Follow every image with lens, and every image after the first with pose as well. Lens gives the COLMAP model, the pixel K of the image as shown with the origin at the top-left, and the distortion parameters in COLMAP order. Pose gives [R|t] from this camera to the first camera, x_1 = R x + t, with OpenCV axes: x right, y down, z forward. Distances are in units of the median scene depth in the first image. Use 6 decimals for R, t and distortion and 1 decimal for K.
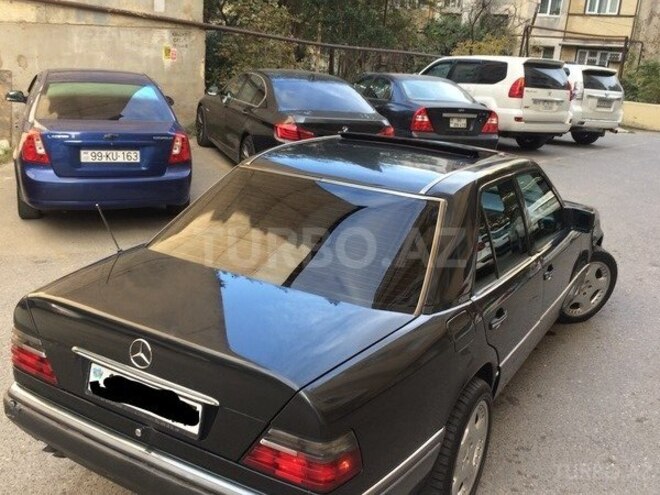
lens RADIAL K [[730.0, 0, 330.6], [0, 730.0, 247.0], [0, 0, 1]] dist [0.055695, 0.000000]
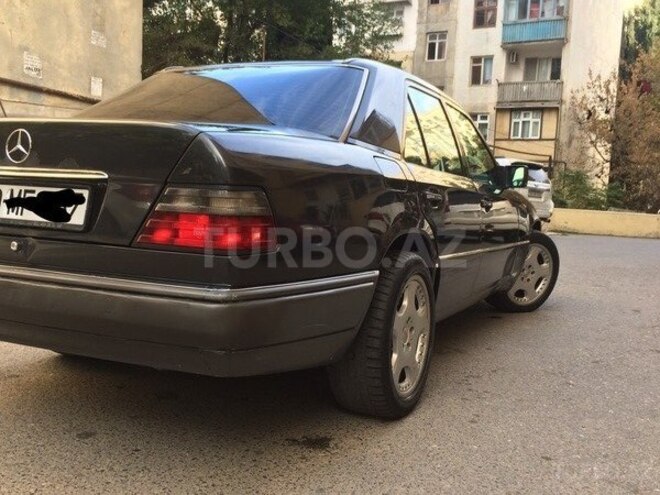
lens RADIAL K [[730.0, 0, 330.2], [0, 730.0, 247.5], [0, 0, 1]] dist [0.055695, 0.000000]
pose [[0.997046, -0.024936, 0.072645, 0.009889], [0.039707, 0.976977, -0.209617, 0.114713], [-0.065746, 0.211882, 0.975081, 0.039221]]
